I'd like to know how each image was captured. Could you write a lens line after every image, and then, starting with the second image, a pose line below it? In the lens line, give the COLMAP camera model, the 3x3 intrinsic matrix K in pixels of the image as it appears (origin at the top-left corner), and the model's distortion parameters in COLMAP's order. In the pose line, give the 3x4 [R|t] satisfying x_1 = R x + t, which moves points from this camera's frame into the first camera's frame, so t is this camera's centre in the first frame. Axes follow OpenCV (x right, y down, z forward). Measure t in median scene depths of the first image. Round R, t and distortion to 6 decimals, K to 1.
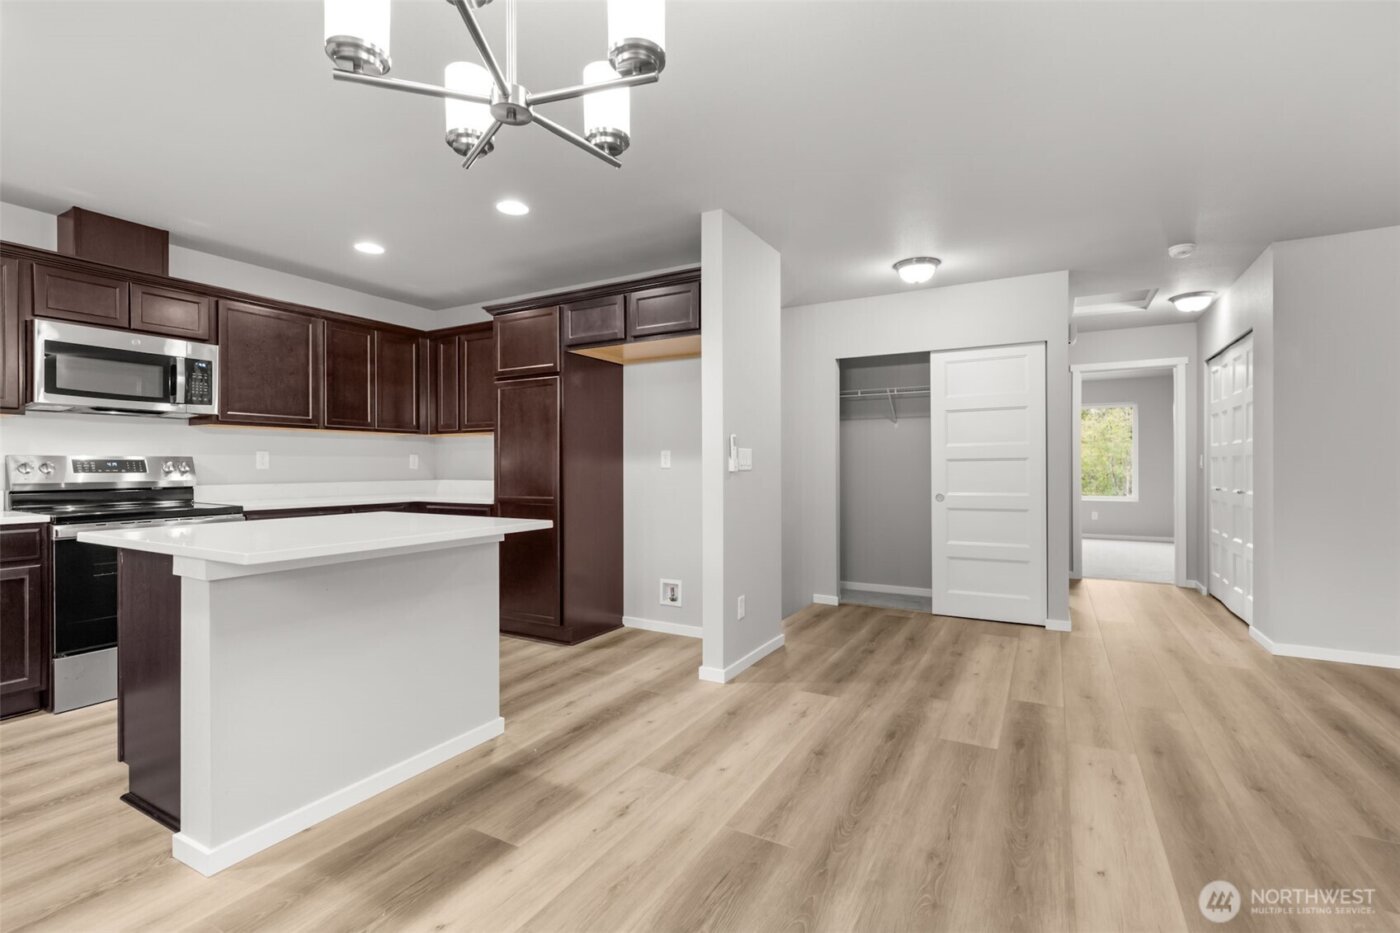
lens RADIAL K [[625.8, 0, 703.3], [0, 625.8, 468.1], [0, 0, 1]] dist [0.003820, 0.000159]
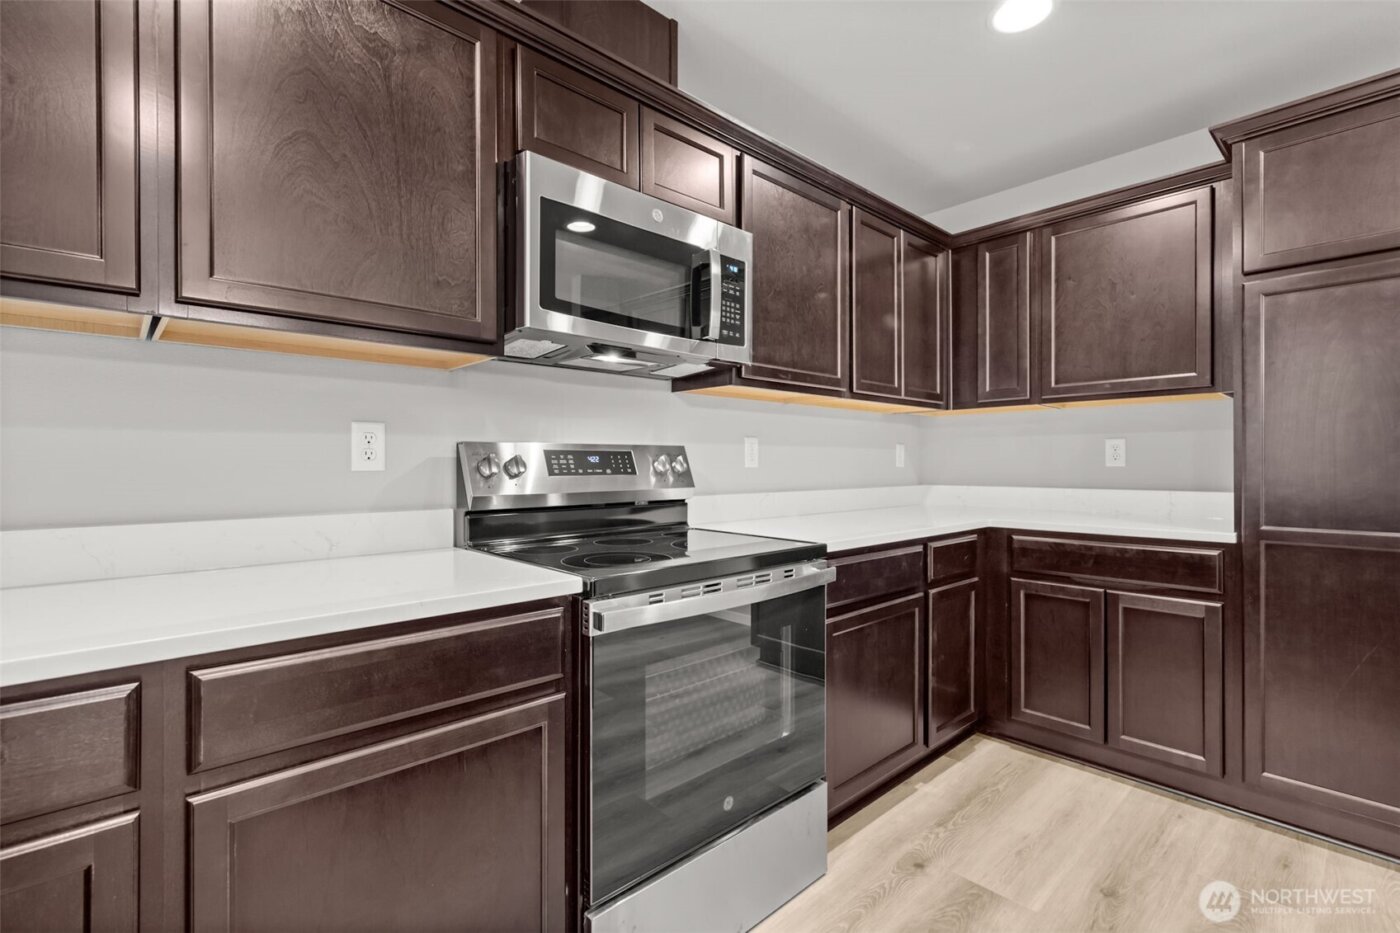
lens RADIAL K [[633.4, 0, 700.0], [0, 633.4, 466.5], [0, 0, 1]] dist [0.001060, 0.000006]
pose [[0.950552, -0.000733, -0.310565, -0.688051], [0.000799, 1.000000, 0.000085, 0.000025], [0.310564, -0.000329, 0.950552, 0.510697]]
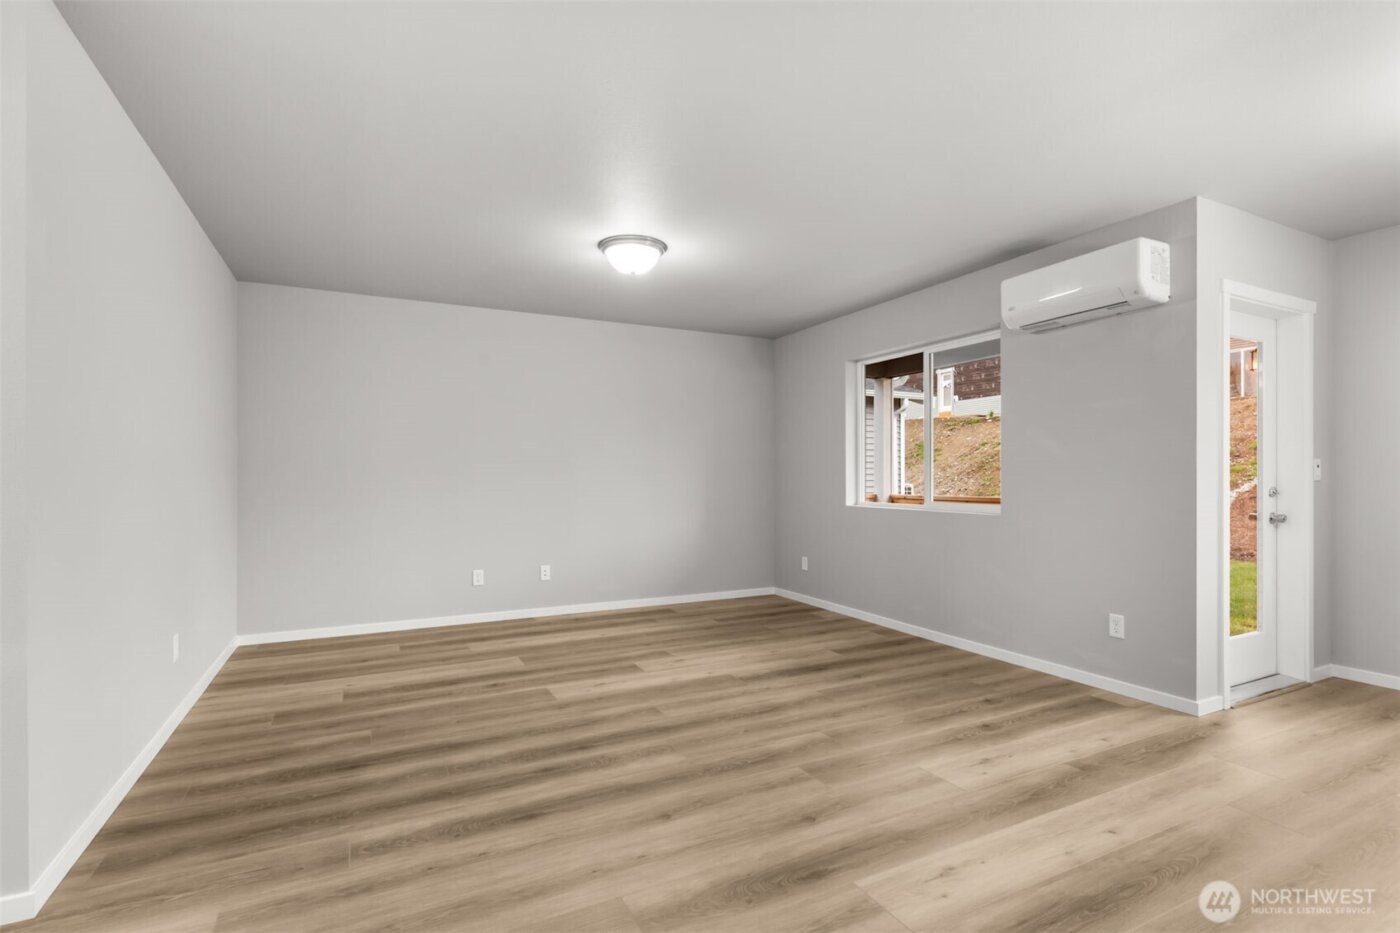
lens RADIAL K [[667.7, 0, 704.4], [0, 667.7, 466.0], [0, 0, 1]] dist [0.001219, -0.000053]
pose [[-0.829972, 0.014242, 0.557624, 0.282524], [0.004541, 0.999813, -0.018777, -0.004438], [-0.557787, -0.013053, -0.829881, 1.231622]]
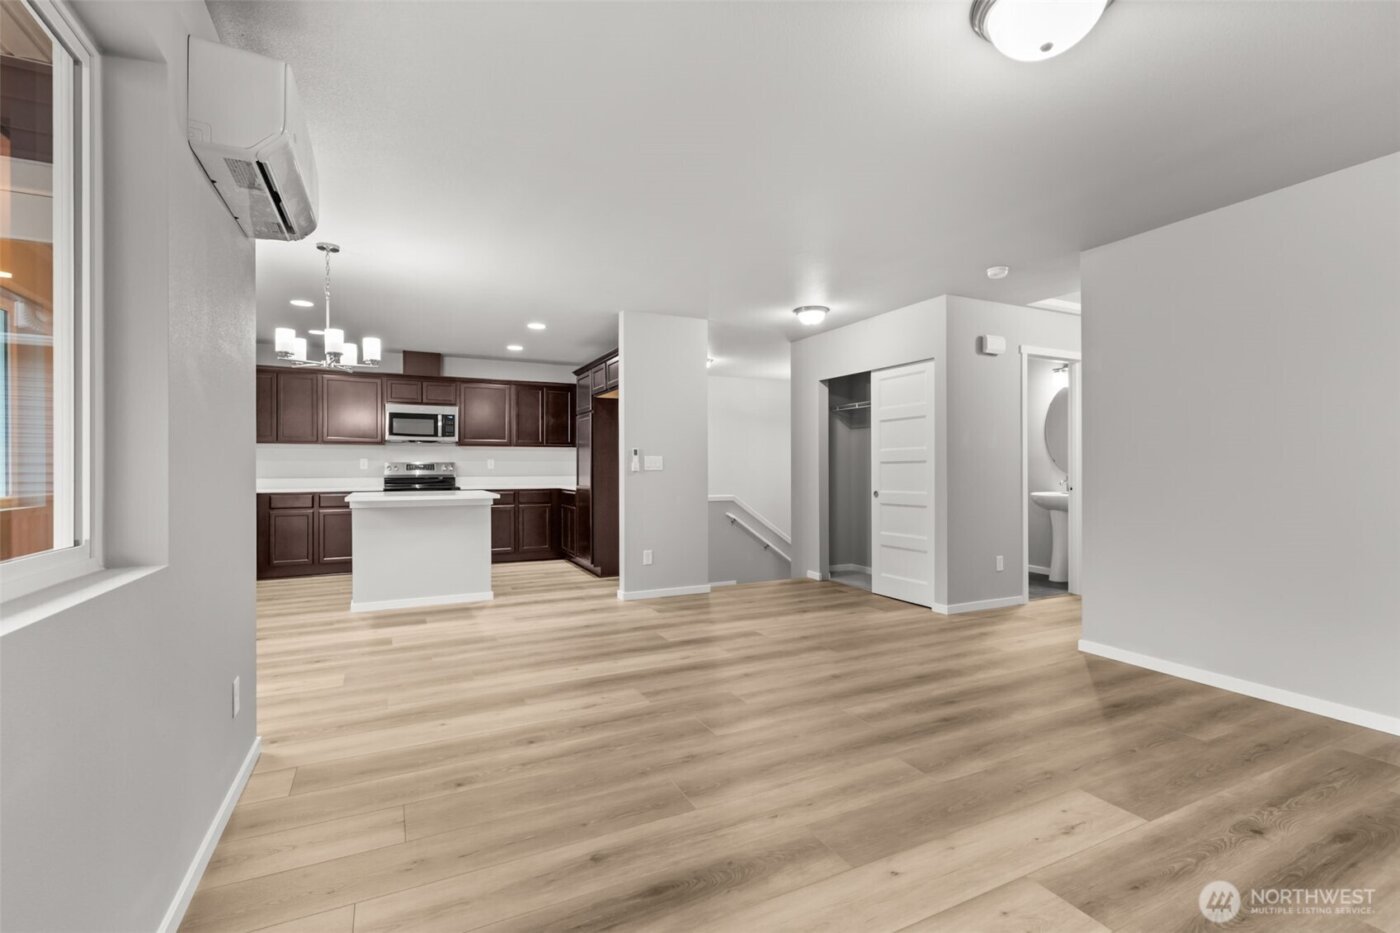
lens RADIAL K [[632.6, 0, 706.9], [0, 632.6, 466.5], [0, 0, 1]] dist [0.001696, -0.000038]
pose [[0.826639, 0.001134, -0.562731, 1.074712], [-0.001952, 0.999998, -0.000853, -0.005133], [0.562729, 0.001804, 0.826639, -0.230501]]
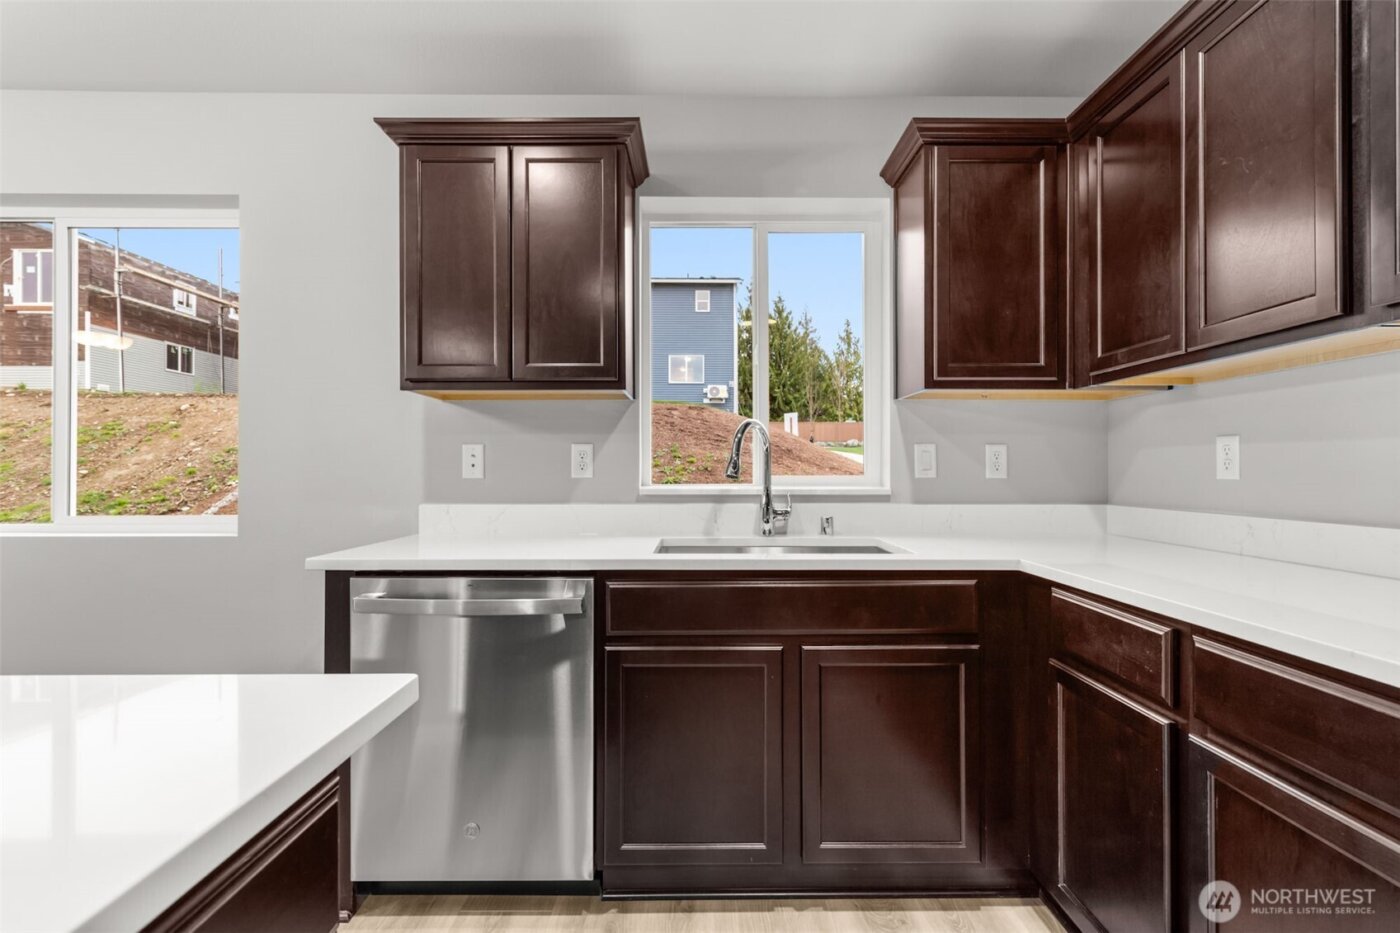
lens RADIAL K [[632.6, 0, 706.9], [0, 632.6, 466.5], [0, 0, 1]] dist [0.001696, -0.000038]
pose [[-0.866259, -0.001123, -0.499594, -0.590033], [0.000936, 0.999992, -0.003872, -0.003104], [0.499594, -0.003822, -0.866251, 0.832913]]
